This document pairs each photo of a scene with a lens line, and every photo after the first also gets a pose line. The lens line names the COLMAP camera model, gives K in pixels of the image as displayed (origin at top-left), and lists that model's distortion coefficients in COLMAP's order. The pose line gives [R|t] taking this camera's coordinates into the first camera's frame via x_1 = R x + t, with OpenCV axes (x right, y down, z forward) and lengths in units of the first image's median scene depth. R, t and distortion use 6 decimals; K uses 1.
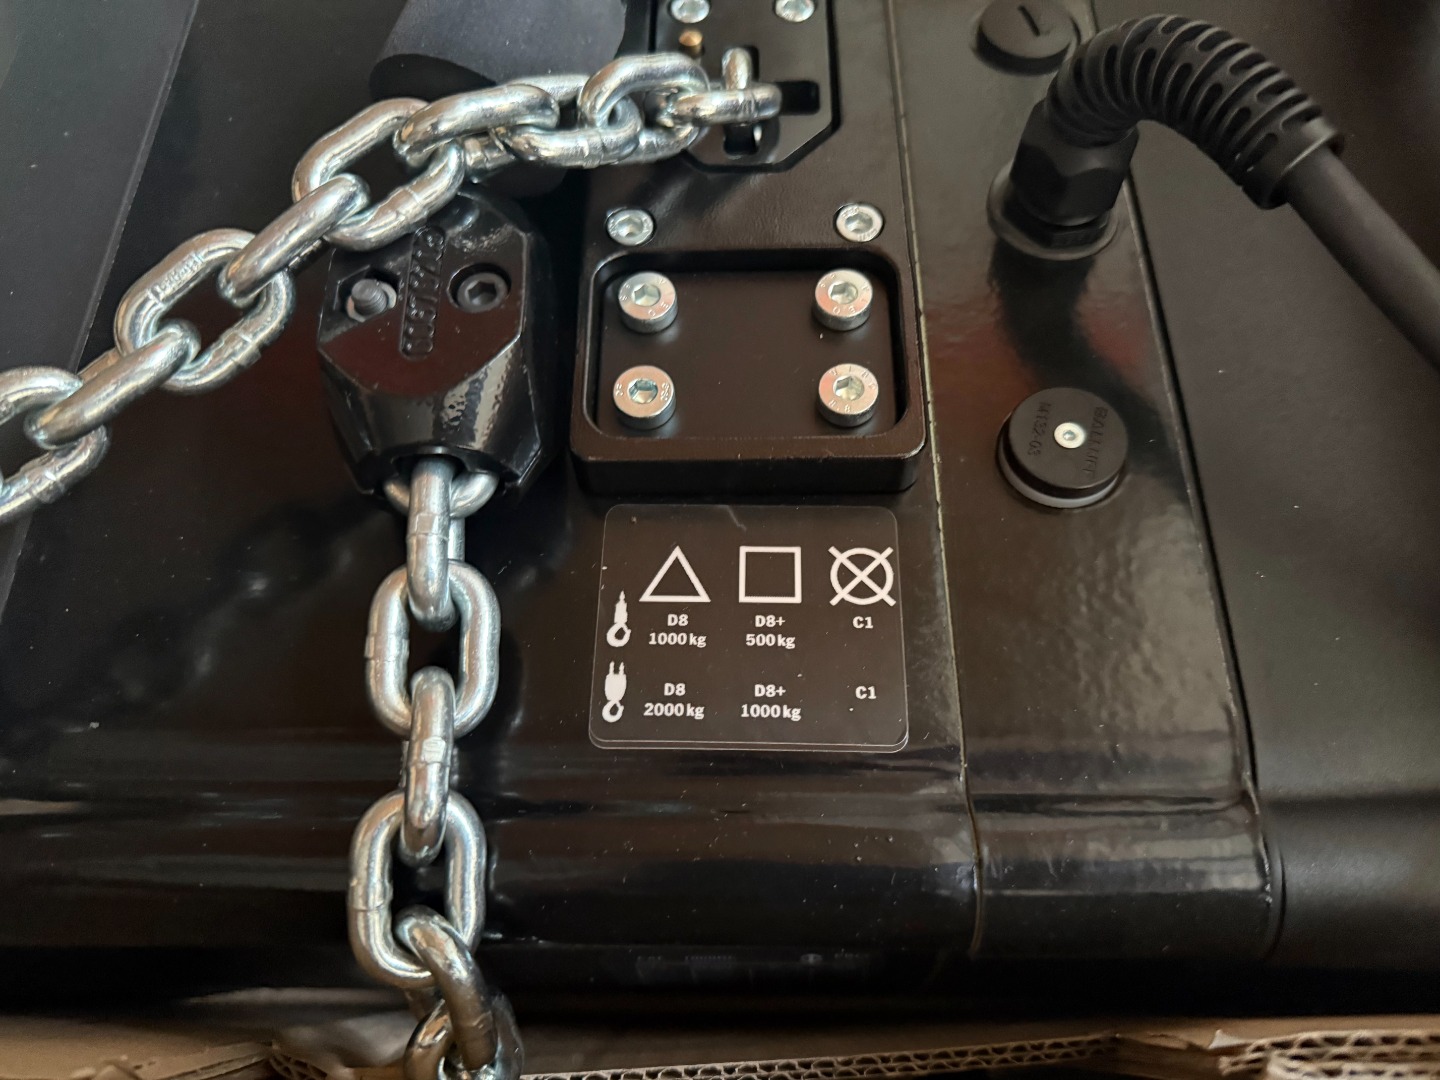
lens RADIAL K [[1036.7, 0, 720.0], [0, 1036.7, 540.0], [0, 0, 1]] dist [-0.049609, -0.001638]
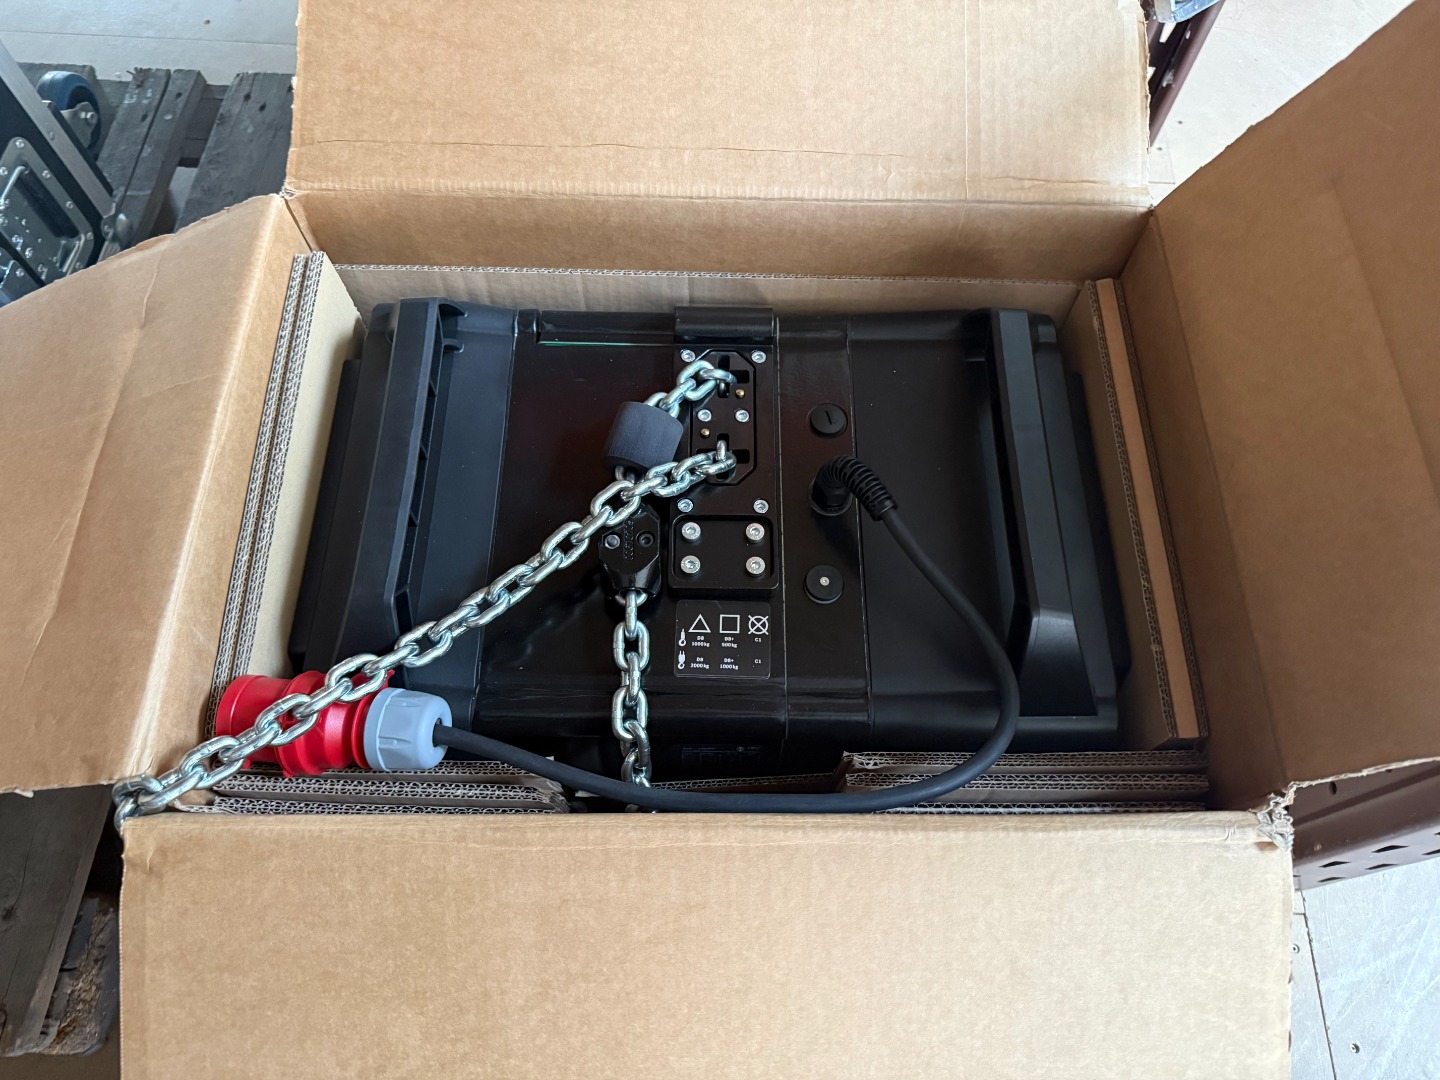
lens RADIAL K [[1036.7, 0, 720.0], [0, 1036.7, 540.0], [0, 0, 1]] dist [-0.049609, -0.001638]
pose [[0.998496, 0.019494, 0.051234, -0.151796], [-0.019491, 0.999810, -0.000554, -0.226144], [-0.051235, -0.000446, 0.998687, -2.213139]]
